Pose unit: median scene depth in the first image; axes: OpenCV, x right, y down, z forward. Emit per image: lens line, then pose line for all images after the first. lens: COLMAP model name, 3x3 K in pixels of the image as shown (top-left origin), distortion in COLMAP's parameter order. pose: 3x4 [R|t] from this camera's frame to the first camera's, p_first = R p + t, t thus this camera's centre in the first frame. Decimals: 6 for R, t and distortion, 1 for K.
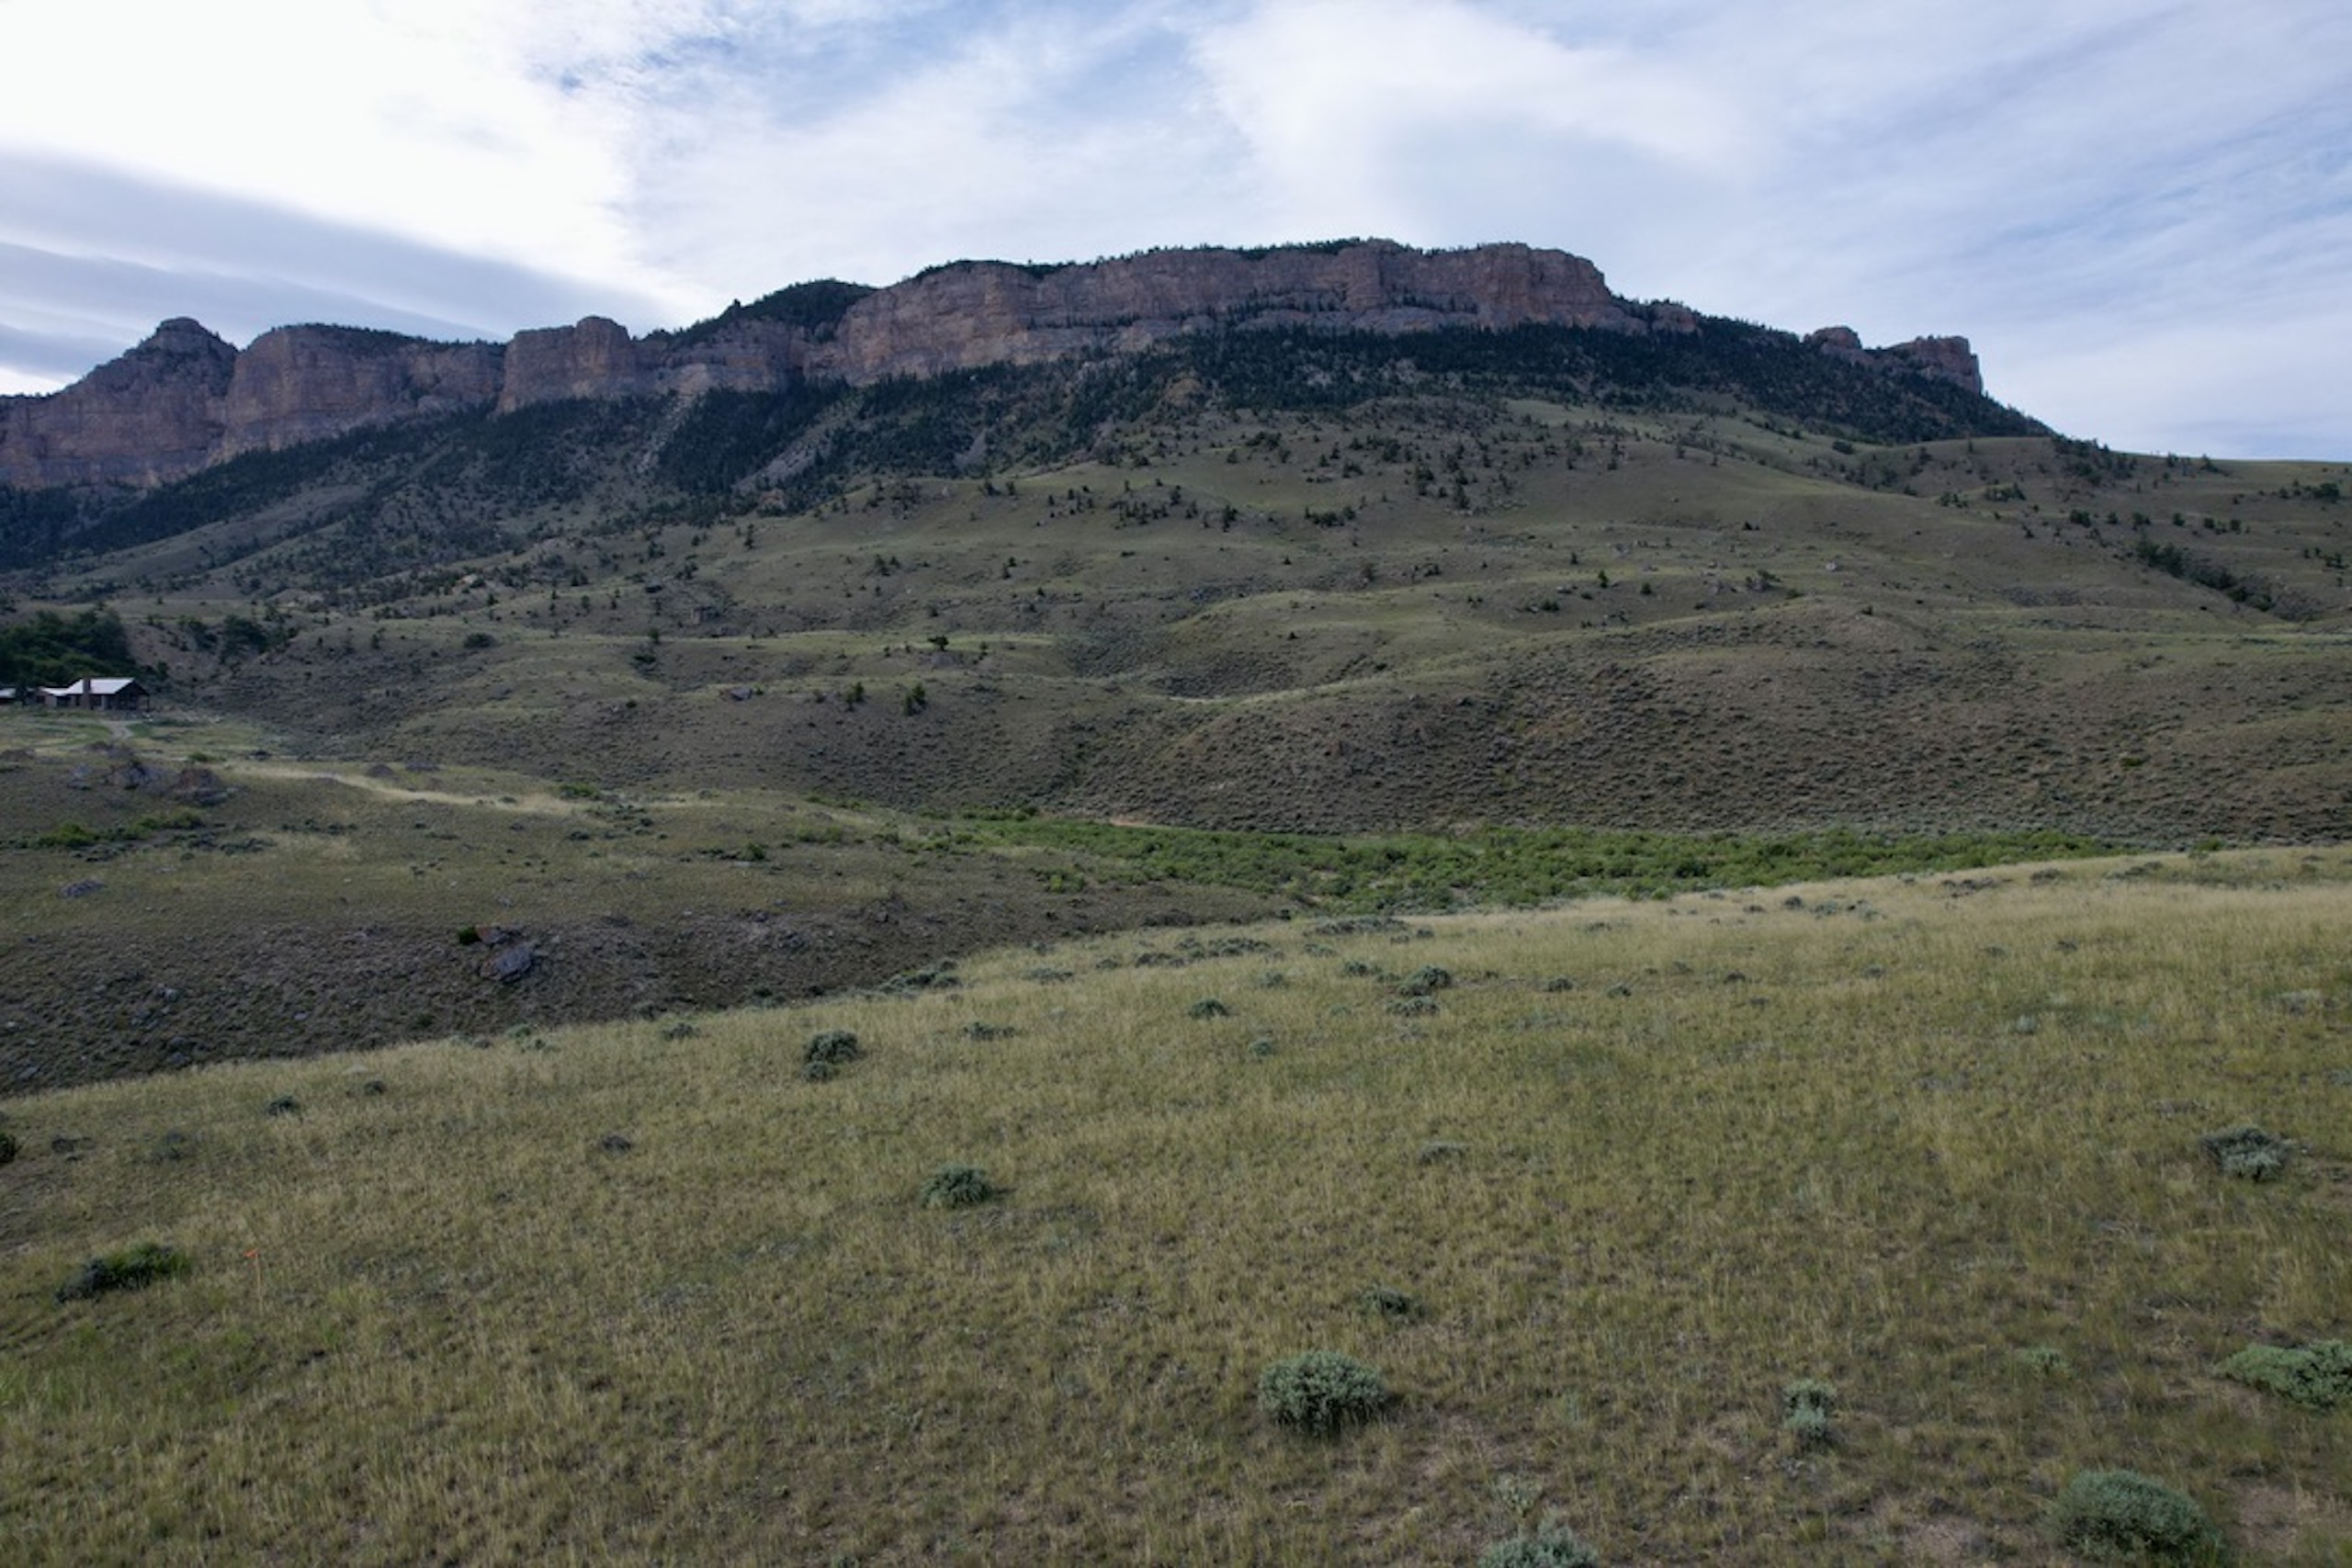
lens RADIAL K [[1507.1, 0, 1178.8], [0, 1507.1, 804.4], [0, 0, 1]] dist [-0.076782, 0.070838]
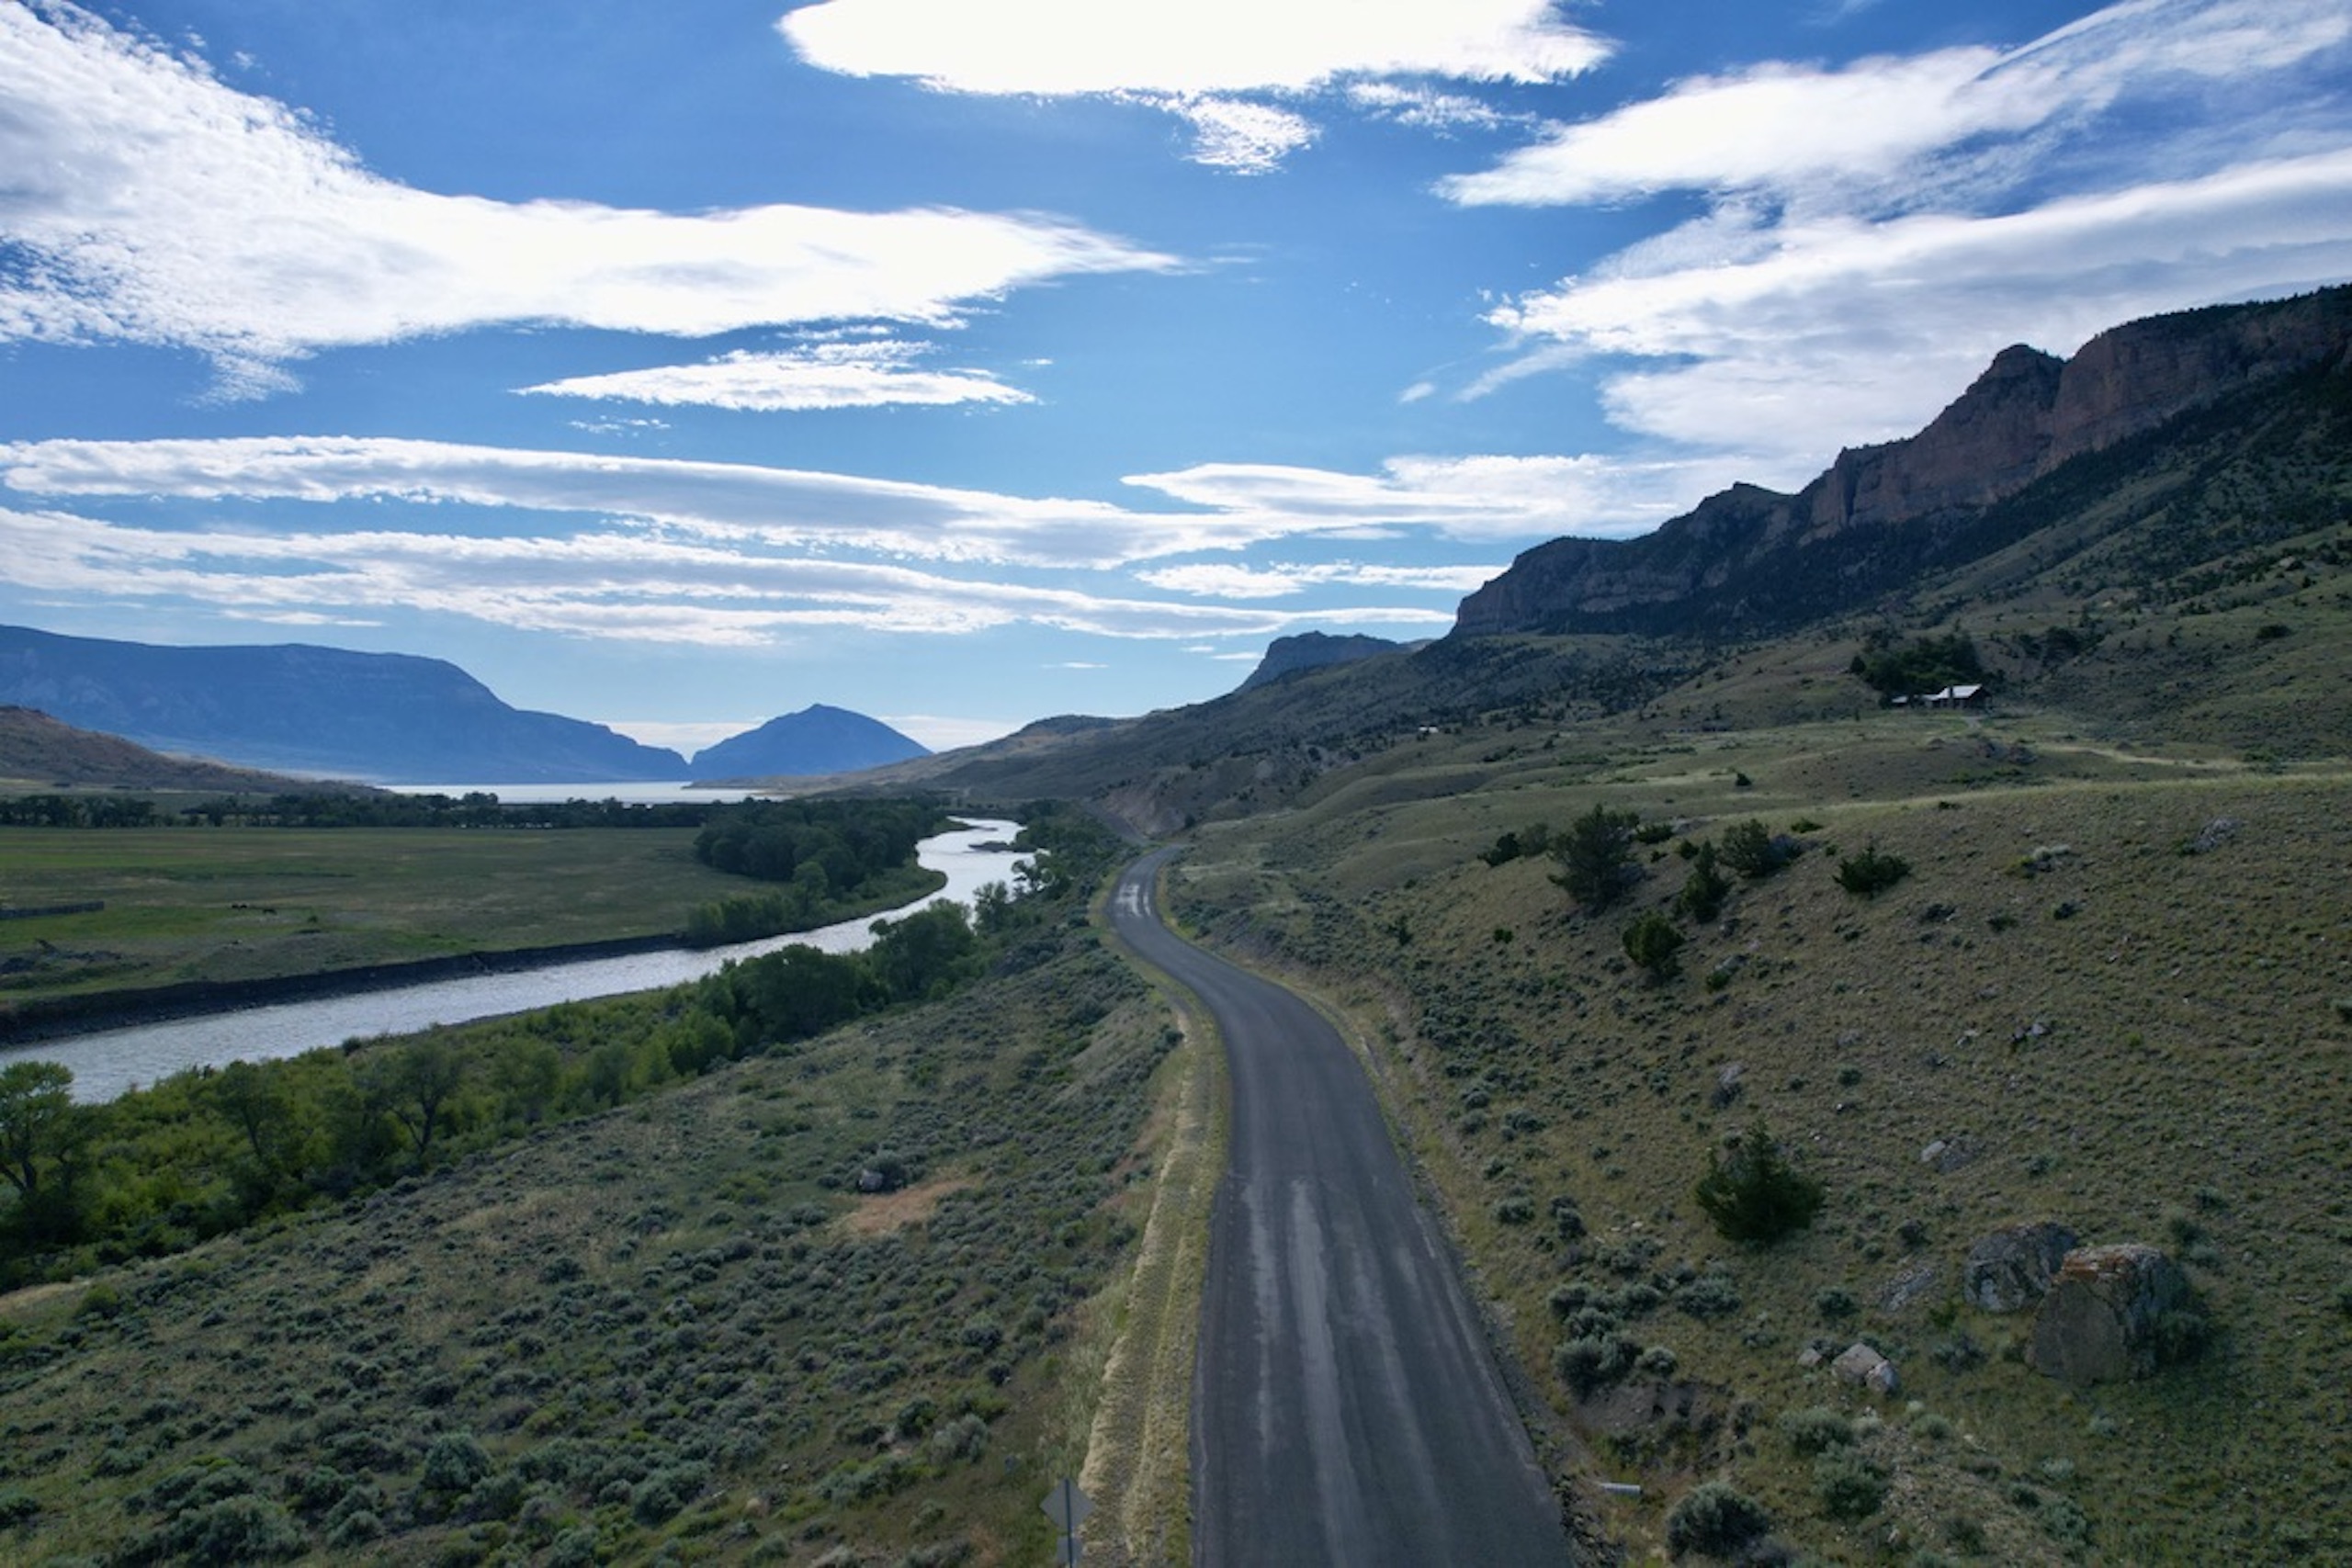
lens RADIAL K [[1507.1, 0, 1178.8], [0, 1507.1, 777.3], [0, 0, 1]] dist [-0.076782, 0.070838]
pose [[0.446120, -0.001656, -0.894972, 0.094475], [-0.004983, 0.999978, -0.004335, 0.004969], [0.894959, 0.006394, 0.446102, -0.138573]]
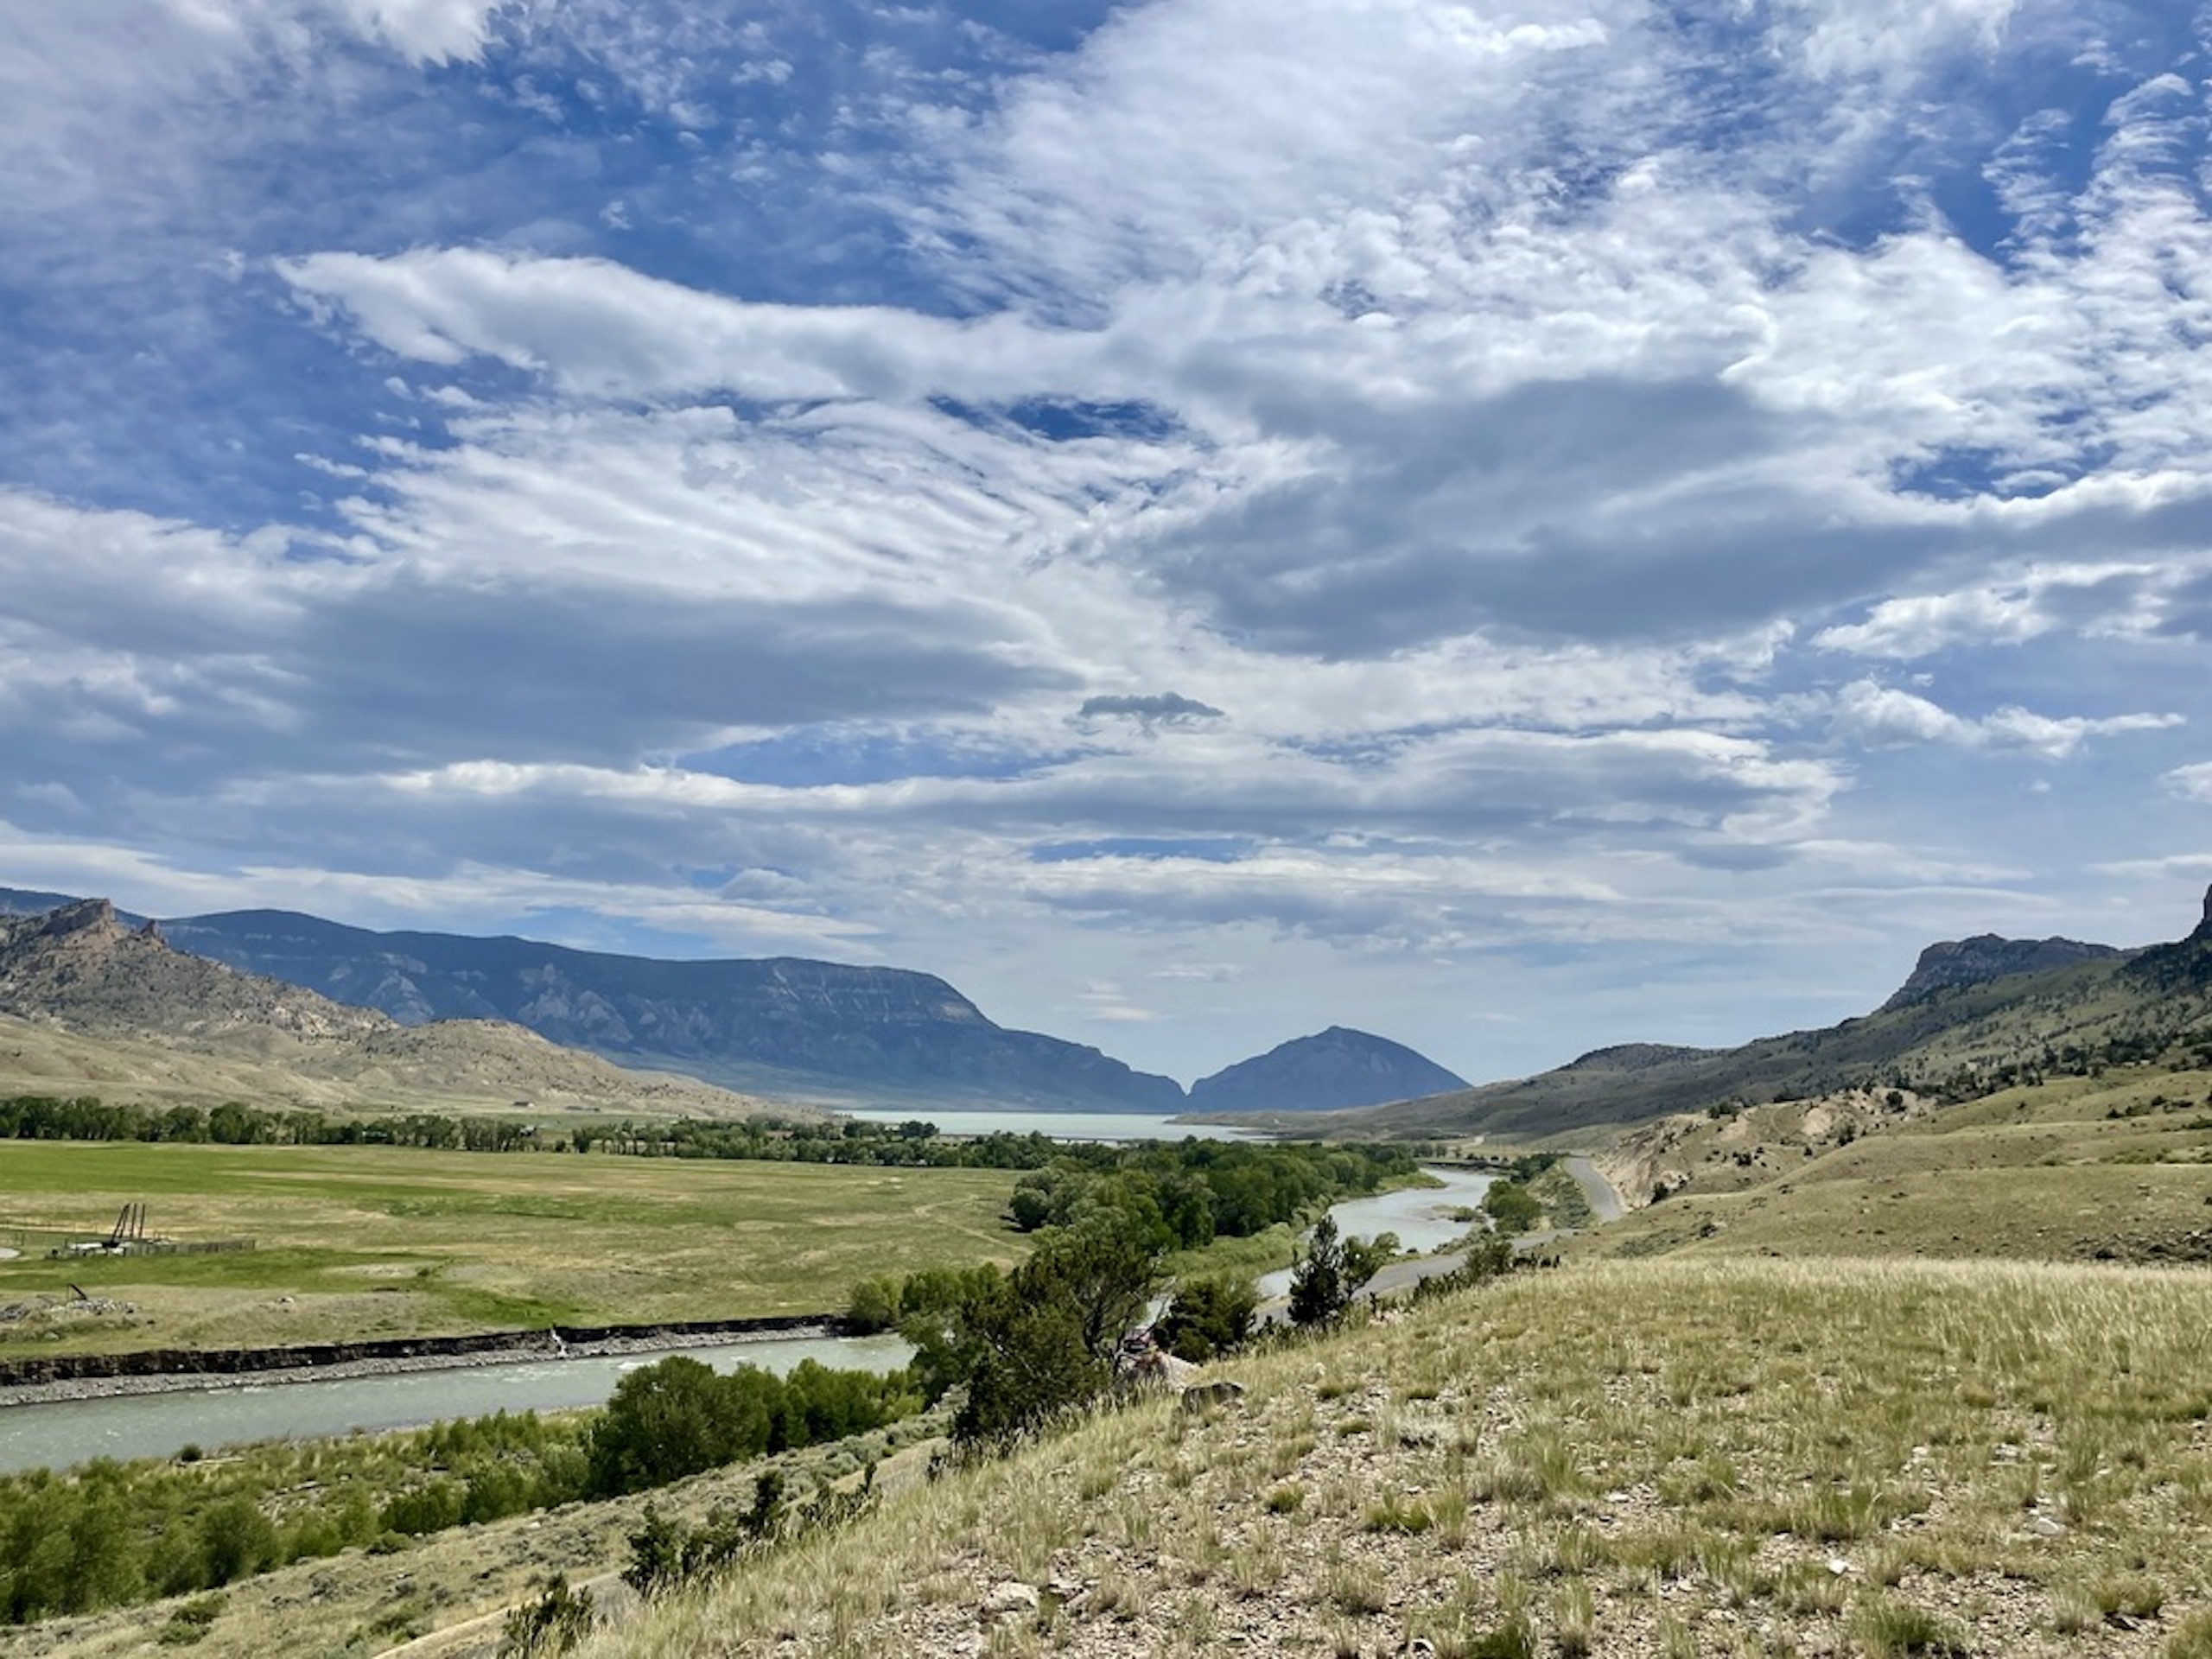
lens RADIAL K [[1794.9, 0, 1082.0], [0, 1794.9, 854.8], [0, 0, 1]] dist [0.089467, -0.121069]
pose [[0.085005, -0.138128, -0.986760, 0.060407], [-0.031308, 0.989485, -0.141207, 0.002220], [0.995888, 0.042897, 0.079787, -0.050445]]
